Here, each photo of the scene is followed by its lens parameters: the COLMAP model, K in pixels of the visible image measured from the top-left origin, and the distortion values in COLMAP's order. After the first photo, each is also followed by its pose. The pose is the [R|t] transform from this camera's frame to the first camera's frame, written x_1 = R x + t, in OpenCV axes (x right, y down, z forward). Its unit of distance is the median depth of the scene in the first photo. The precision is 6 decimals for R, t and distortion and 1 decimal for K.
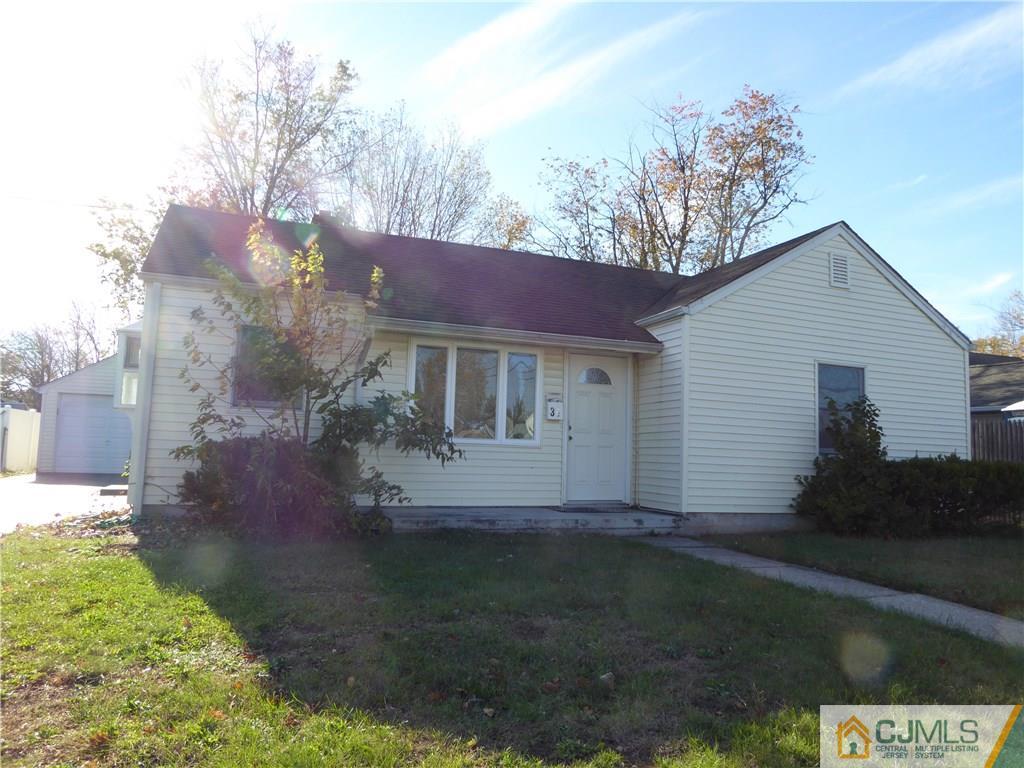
lens RADIAL K [[730.5, 0, 527.3], [0, 730.5, 373.8], [0, 0, 1]] dist [-0.028171, -0.008413]
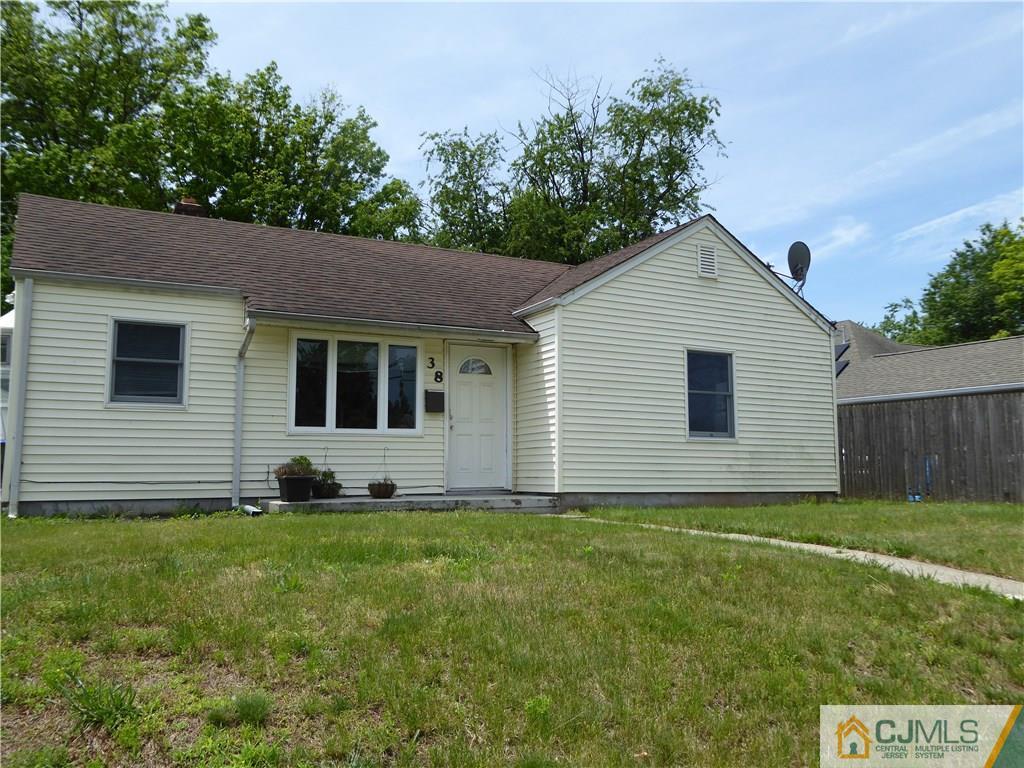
lens RADIAL K [[856.4, 0, 521.6], [0, 856.4, 377.8], [0, 0, 1]] dist [0.006940, 0.019394]
pose [[0.992902, -0.021962, 0.116887, 0.016731], [0.022155, 0.999754, -0.000353, 0.020767], [-0.116851, 0.002940, 0.993145, -0.205799]]
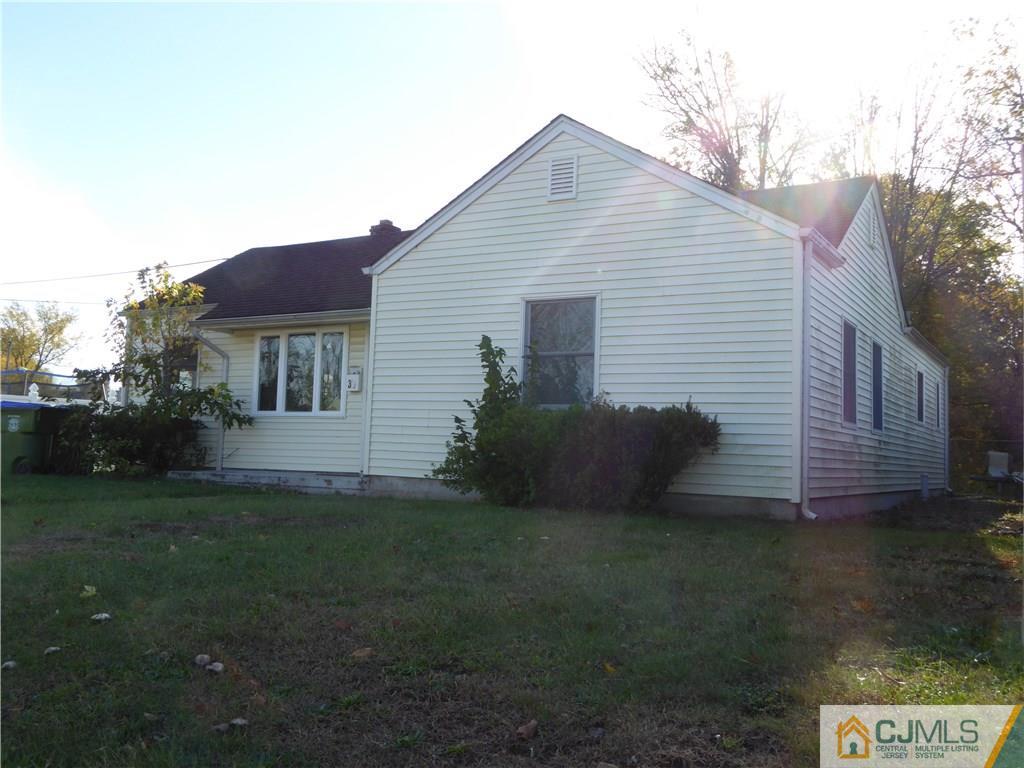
lens RADIAL K [[949.6, 0, 511.6], [0, 949.6, 382.1], [0, 0, 1]] dist [-0.018137, 0.000000]
pose [[0.610215, -0.074016, -0.788771, 1.242835], [0.082921, 0.996125, -0.029323, 0.107541], [0.787885, -0.047512, 0.613987, 0.332272]]
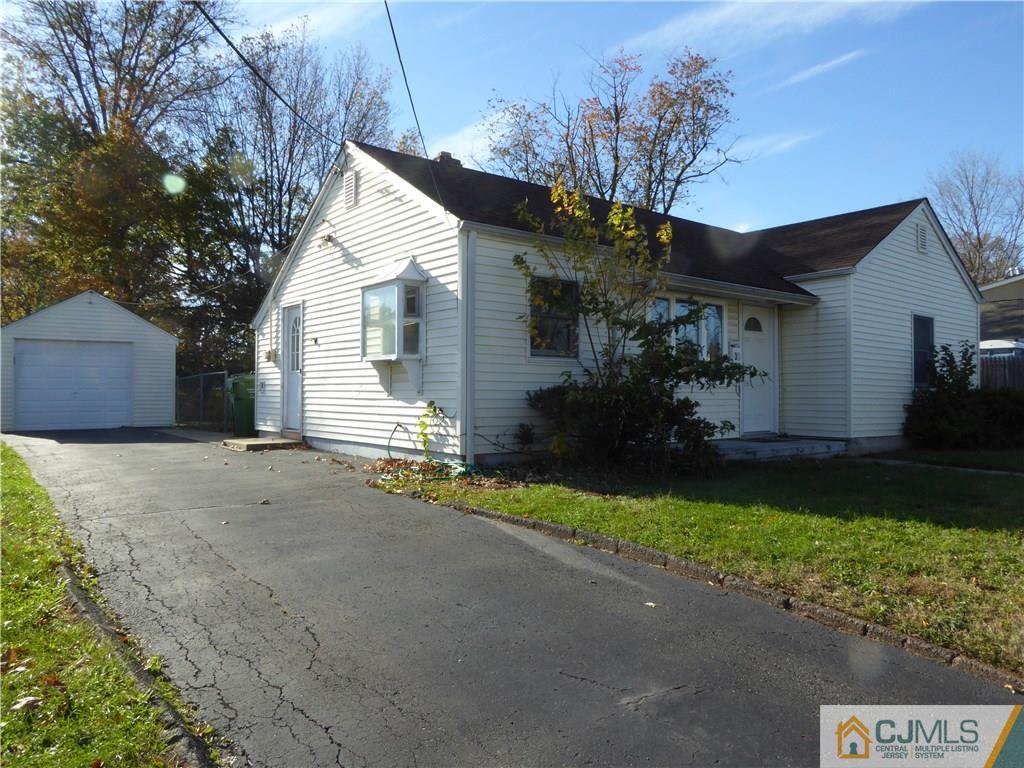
lens RADIAL K [[730.5, 0, 521.6], [0, 730.5, 382.1], [0, 0, 1]] dist [-0.028171, -0.008413]
pose [[0.957046, -0.023072, 0.289016, -0.599738], [-0.005433, 0.995226, 0.097441, -0.016273], [-0.289885, -0.094826, 0.952352, 0.011875]]
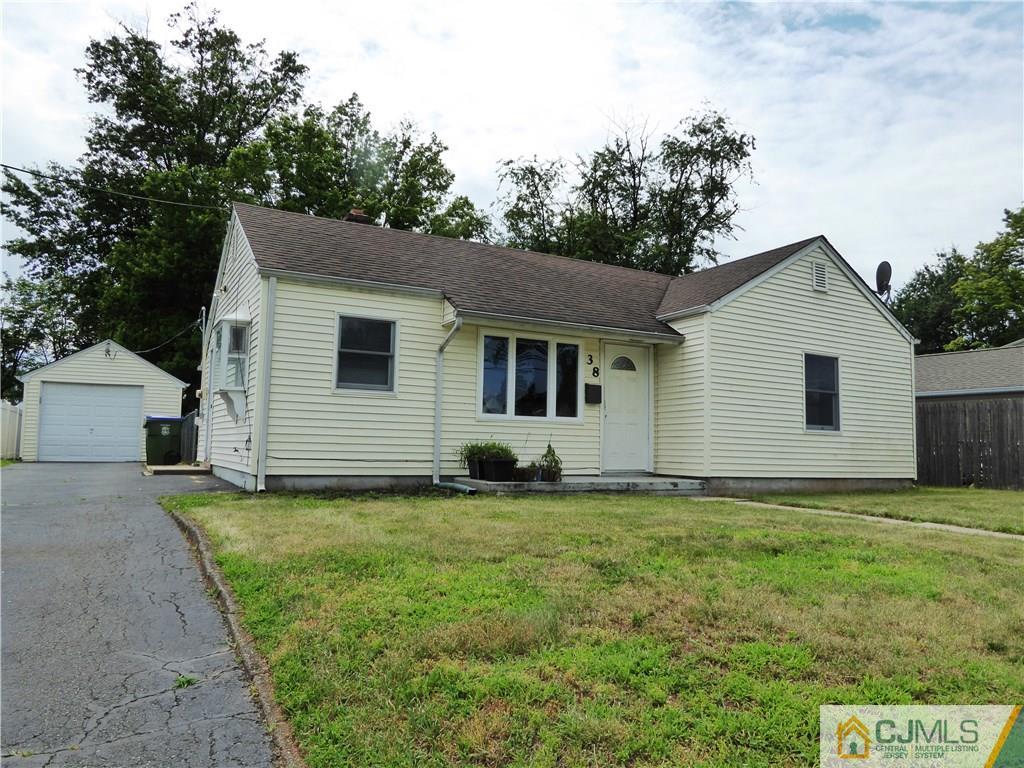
lens RADIAL K [[721.1, 0, 519.6], [0, 721.1, 373.8], [0, 0, 1]] dist [-0.026568, 0.019016]
pose [[0.992067, 0.001603, 0.125702, -0.220499], [-0.002706, 0.999959, 0.008607, 0.010101], [-0.125684, -0.008879, 0.992031, -0.123748]]
